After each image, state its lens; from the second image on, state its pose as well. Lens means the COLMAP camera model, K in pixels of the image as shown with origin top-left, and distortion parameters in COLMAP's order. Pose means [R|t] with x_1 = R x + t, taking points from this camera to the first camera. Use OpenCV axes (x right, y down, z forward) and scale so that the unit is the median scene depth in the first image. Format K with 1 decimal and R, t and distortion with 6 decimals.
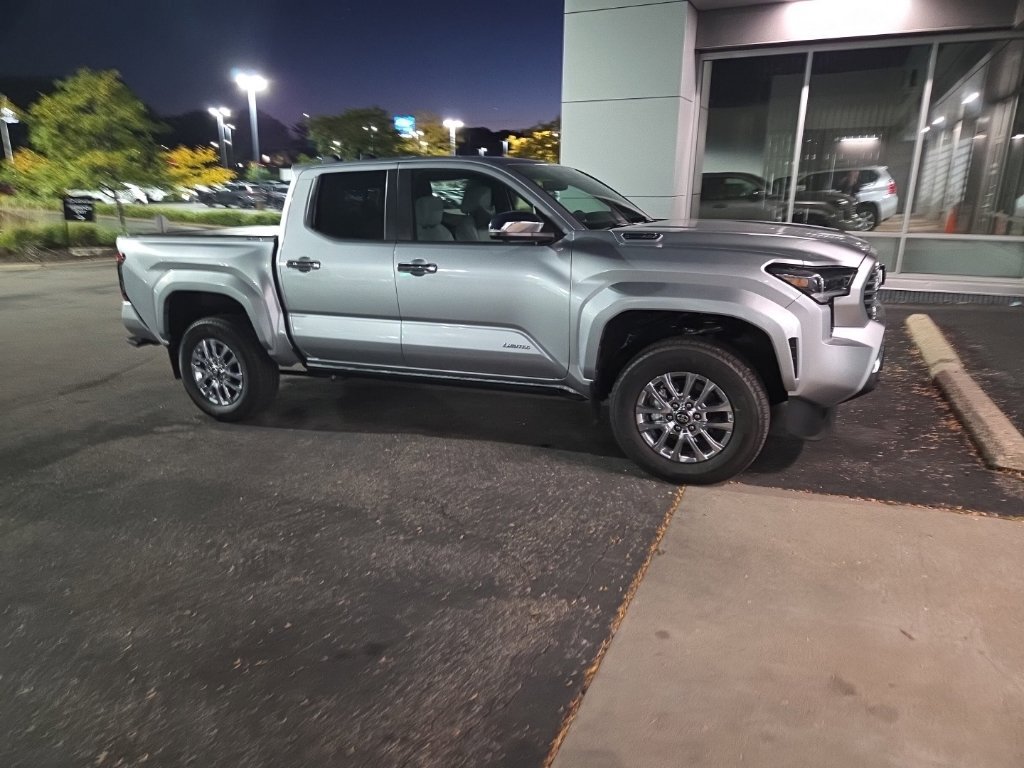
lens RADIAL K [[689.7, 0, 508.5], [0, 689.7, 380.4], [0, 0, 1]] dist [0.059140, -0.035482]
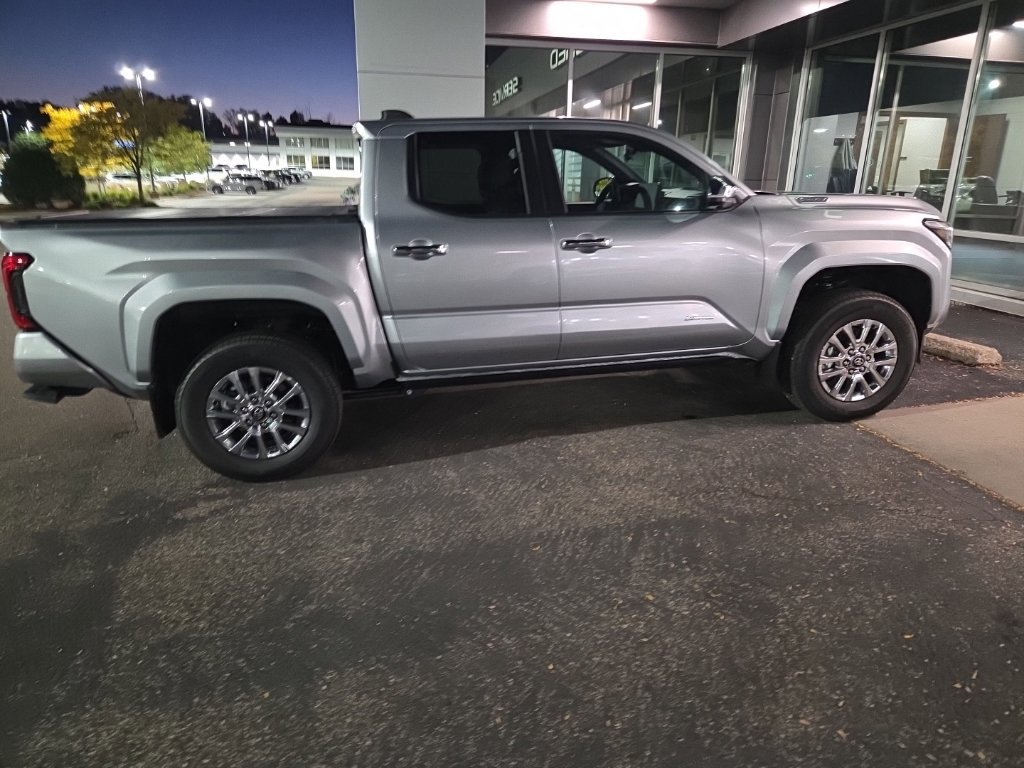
lens RADIAL K [[681.5, 0, 516.0], [0, 681.5, 376.3], [0, 0, 1]] dist [0.067428, -0.049916]
pose [[0.809632, -0.156747, 0.565620, -0.724818], [0.149603, 0.986962, 0.059369, -0.062138], [-0.567552, 0.036552, 0.822526, 0.342281]]
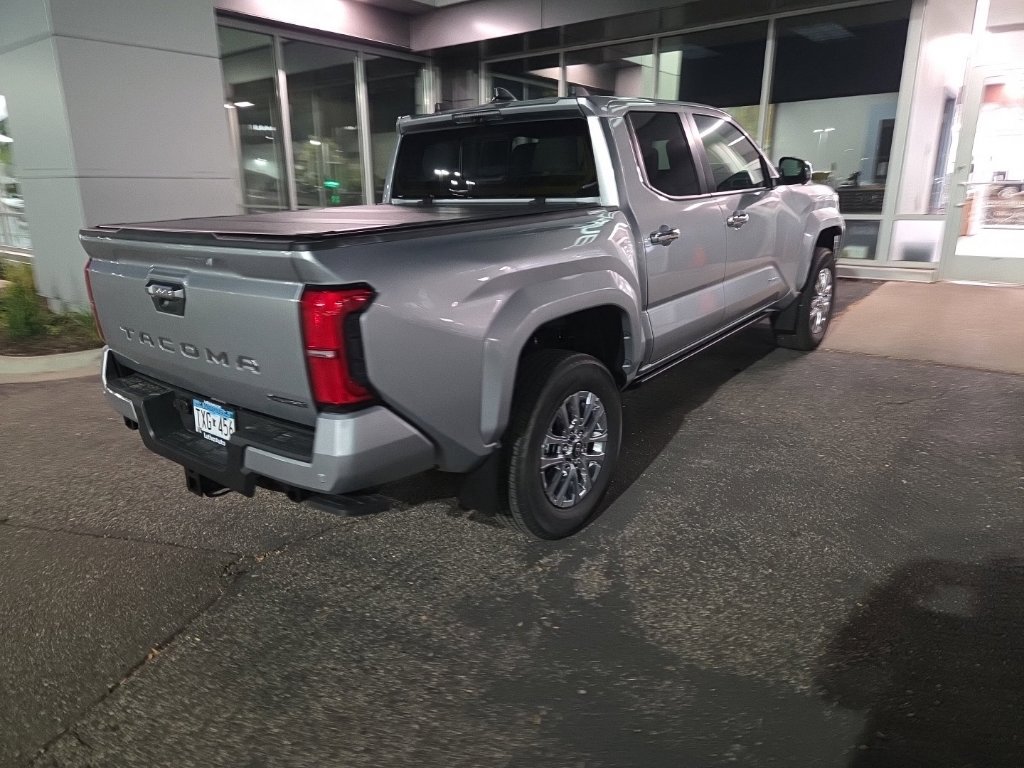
lens RADIAL K [[681.5, 0, 502.6], [0, 681.5, 380.5], [0, 0, 1]] dist [0.067428, -0.049916]
pose [[0.237325, -0.271851, 0.932617, -1.147131], [0.280512, 0.938326, 0.202133, -0.237731], [-0.930048, 0.213639, 0.298946, 1.065930]]
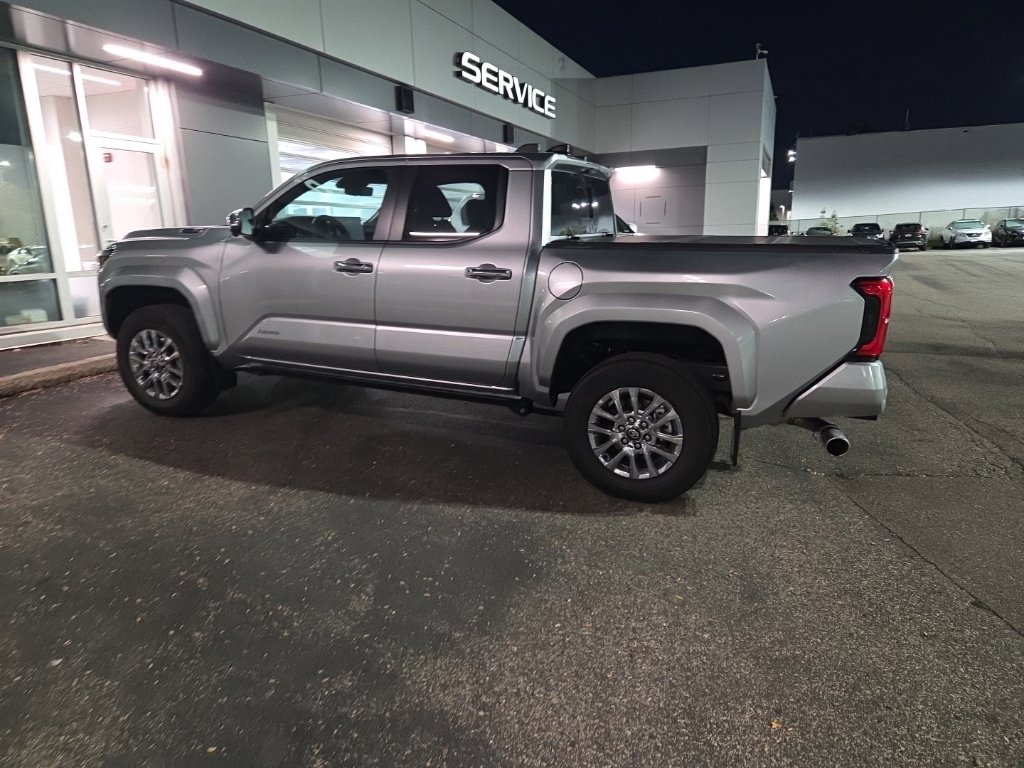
lens RADIAL K [[681.5, 0, 508.9], [0, 681.5, 388.4], [0, 0, 1]] dist [0.067428, -0.049916]
pose [[-0.998802, 0.026881, -0.040889, -0.124653], [0.003805, 0.875739, 0.482769, -0.583930], [0.048786, 0.482035, -0.874793, 2.320635]]
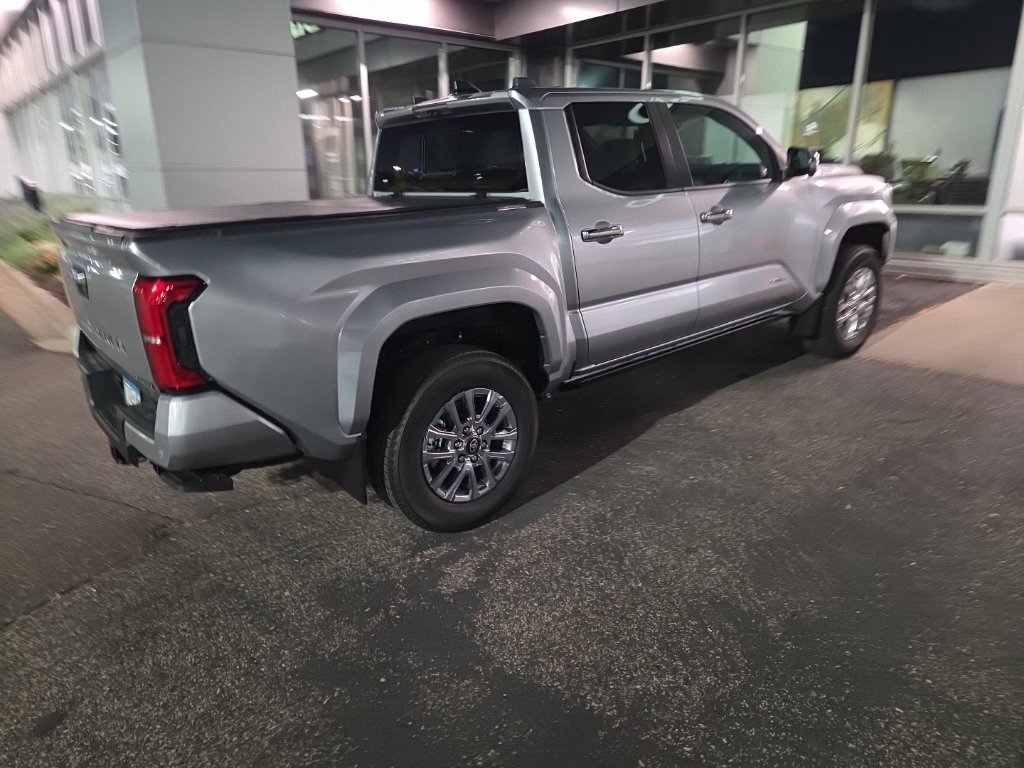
lens RADIAL K [[681.5, 0, 502.8], [0, 681.5, 386.6], [0, 0, 1]] dist [0.067428, -0.049916]
pose [[0.423770, -0.275940, 0.862714, -1.073545], [0.265237, 0.948518, 0.173099, -0.181250], [-0.866065, 0.155469, 0.475143, 0.854113]]
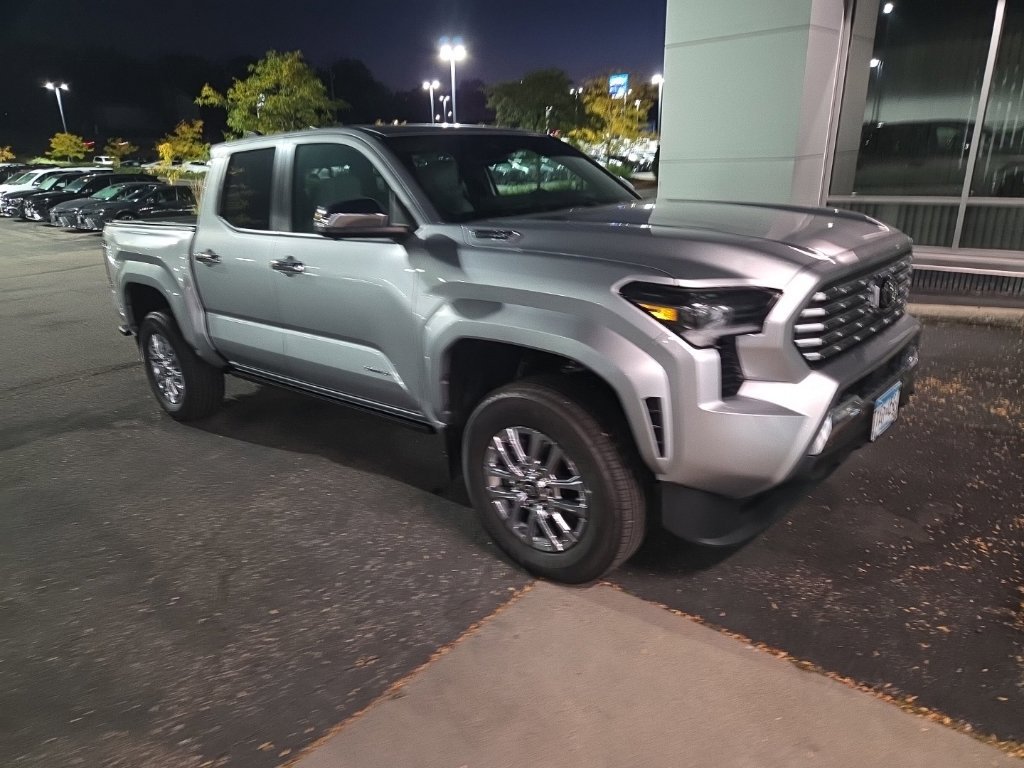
lens RADIAL K [[689.7, 0, 508.8], [0, 689.7, 397.8], [0, 0, 1]] dist [0.059140, -0.035482]
pose [[0.954799, 0.068438, -0.289266, 0.373518], [-0.048165, 0.995895, 0.076642, -0.082949], [0.293324, -0.059245, 0.954176, 0.271648]]
